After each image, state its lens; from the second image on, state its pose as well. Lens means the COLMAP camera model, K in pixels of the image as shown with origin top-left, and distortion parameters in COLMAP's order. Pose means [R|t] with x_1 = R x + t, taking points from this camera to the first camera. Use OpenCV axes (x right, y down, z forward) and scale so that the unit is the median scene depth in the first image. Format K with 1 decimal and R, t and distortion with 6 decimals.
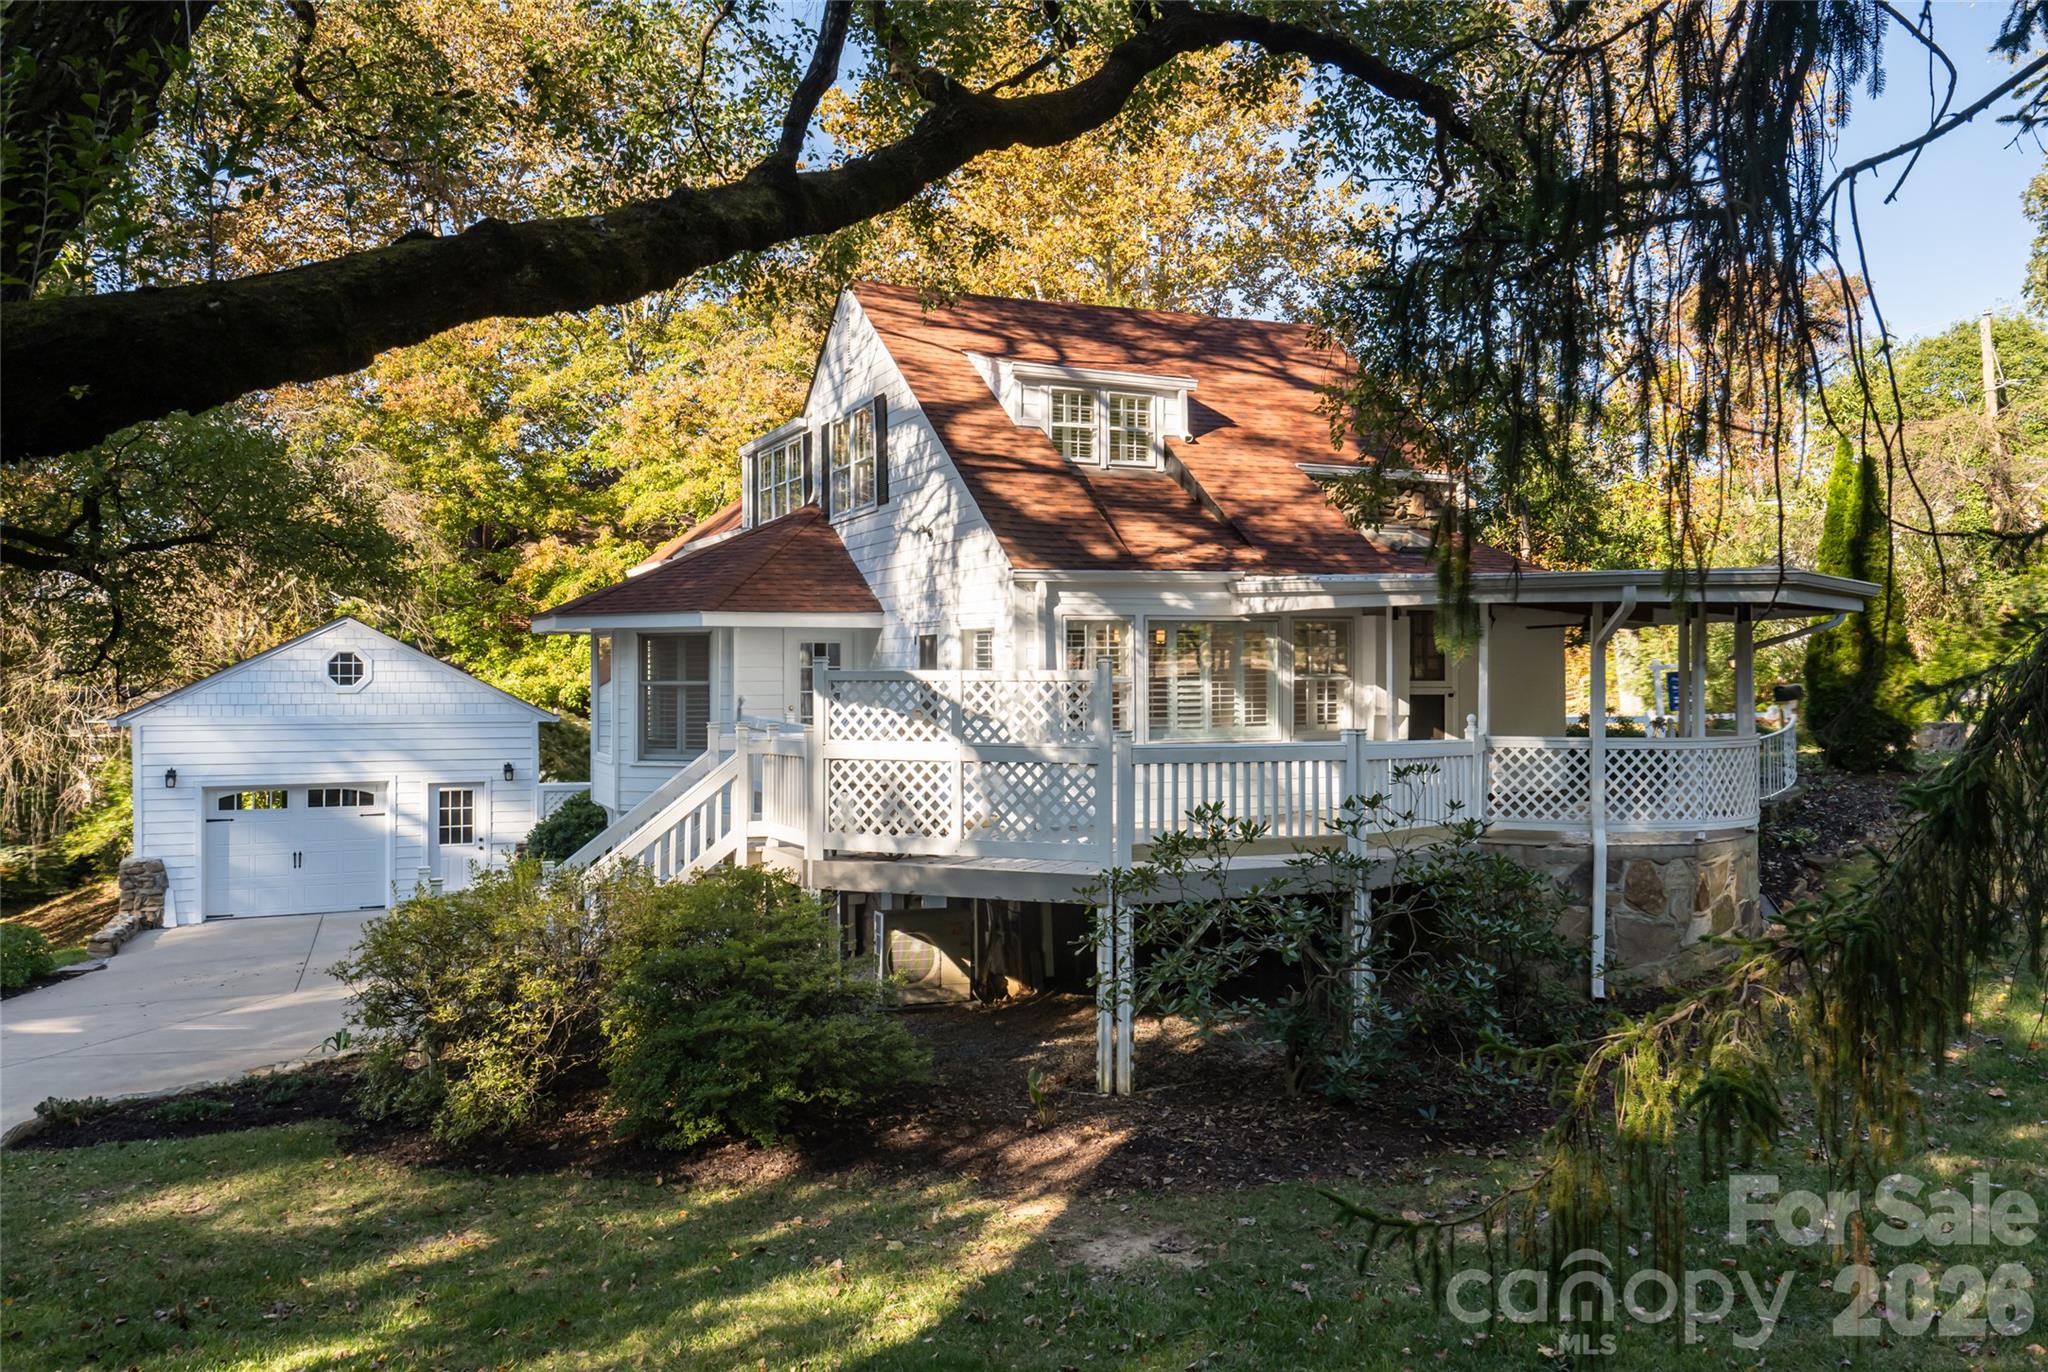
lens RADIAL K [[1537.2, 0, 1009.0], [0, 1537.2, 666.0], [0, 0, 1]] dist [-0.007411, 0.000238]
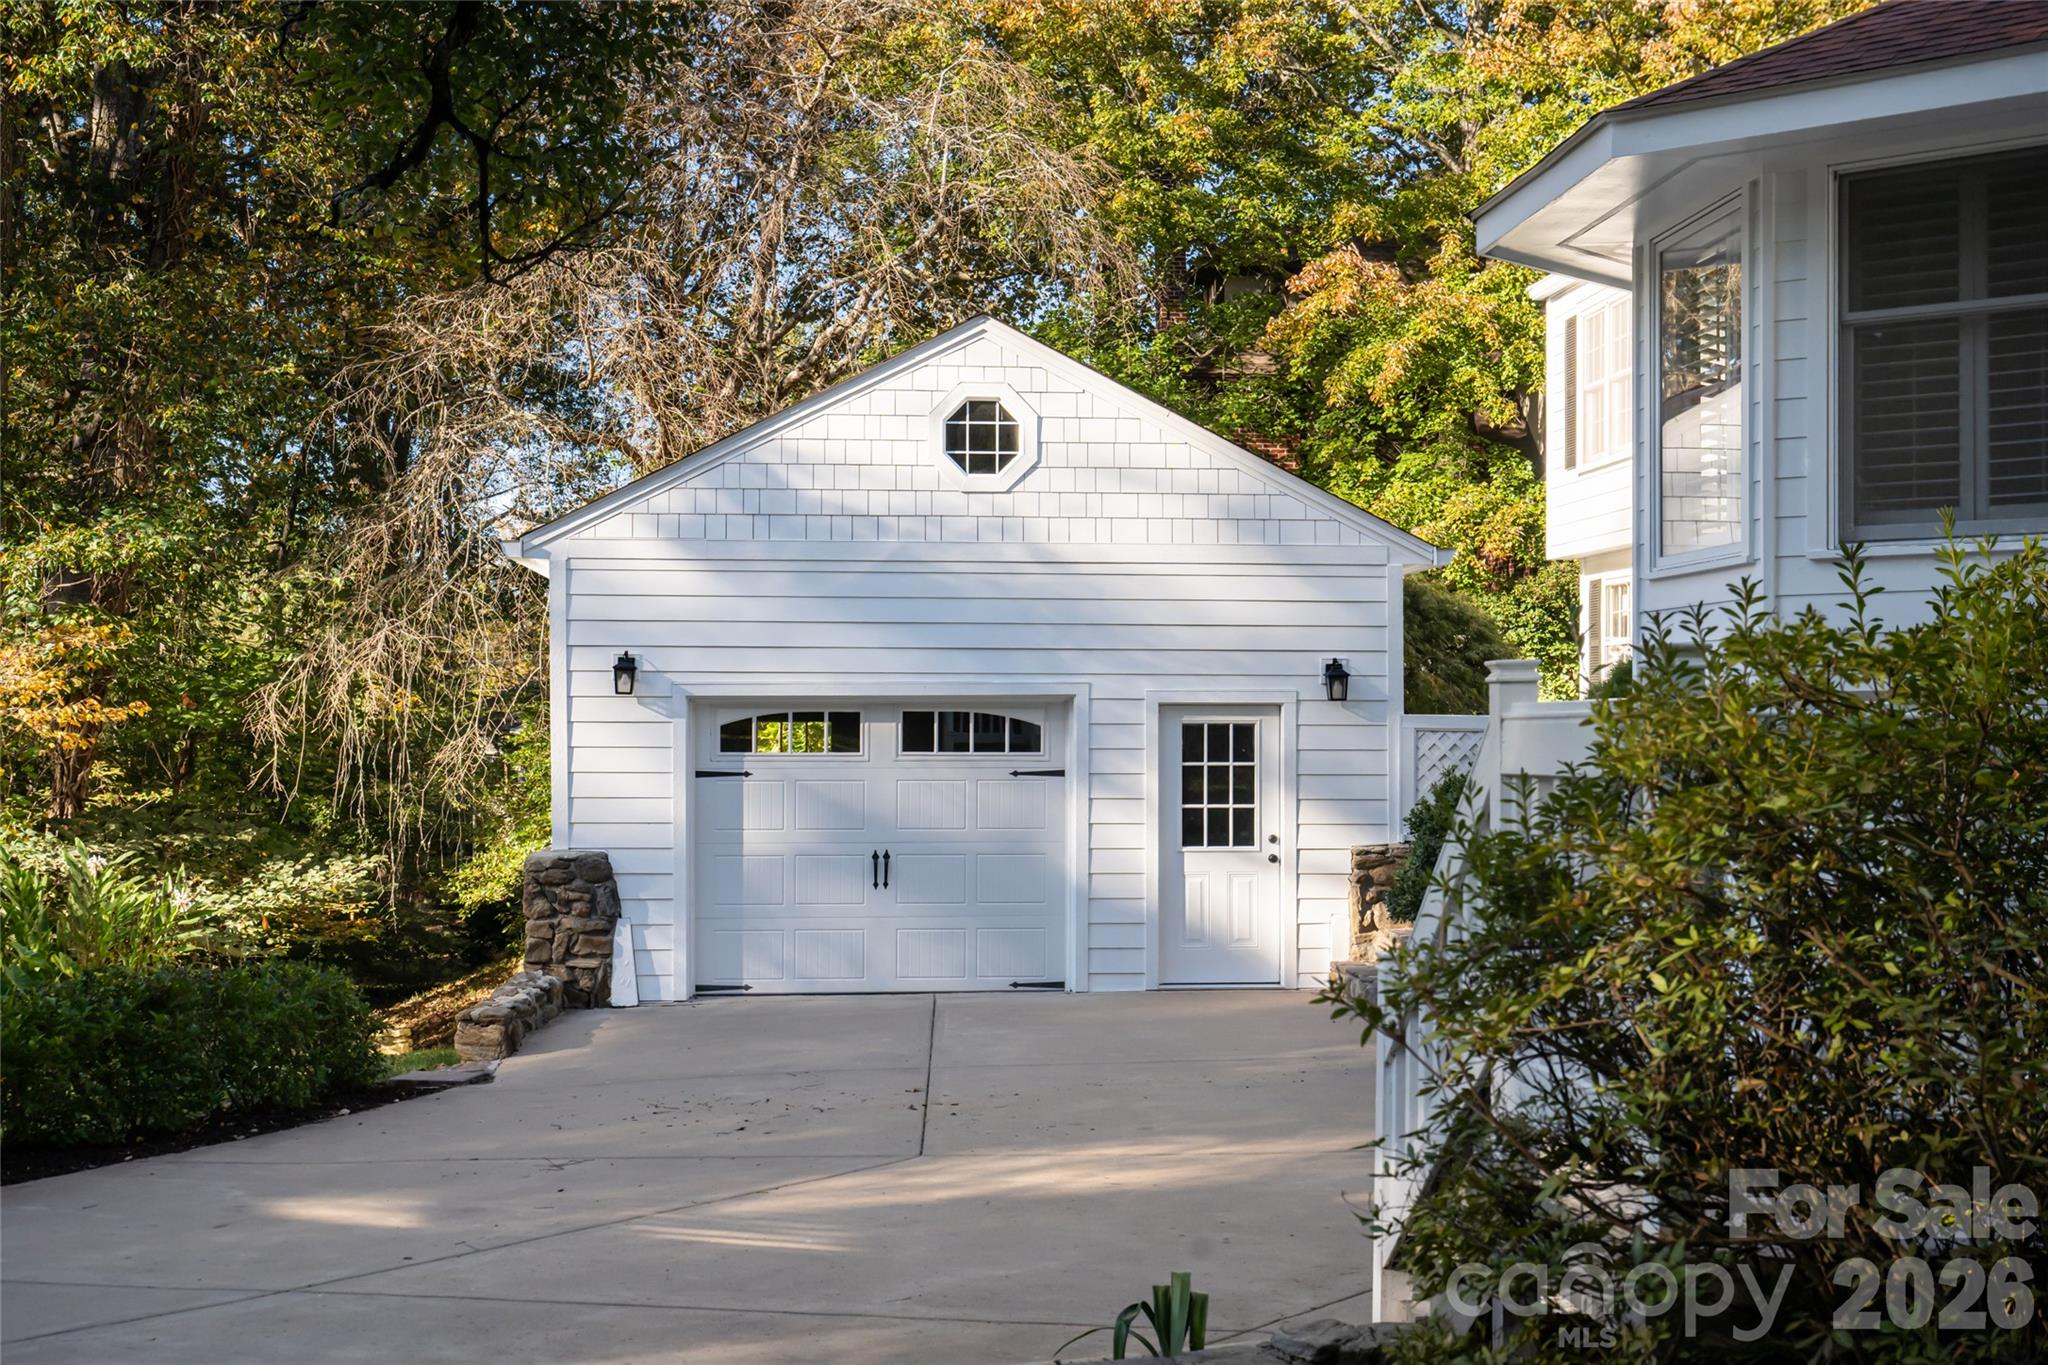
lens RADIAL K [[2619.1, 0, 1025.7], [0, 2619.1, 688.9], [0, 0, 1]] dist [-0.001373, 0.000000]
pose [[0.938786, 0.001286, -0.344499, -0.163069], [-0.000276, 0.999996, 0.002981, 0.071493], [0.344501, -0.002703, 0.938782, 0.303375]]
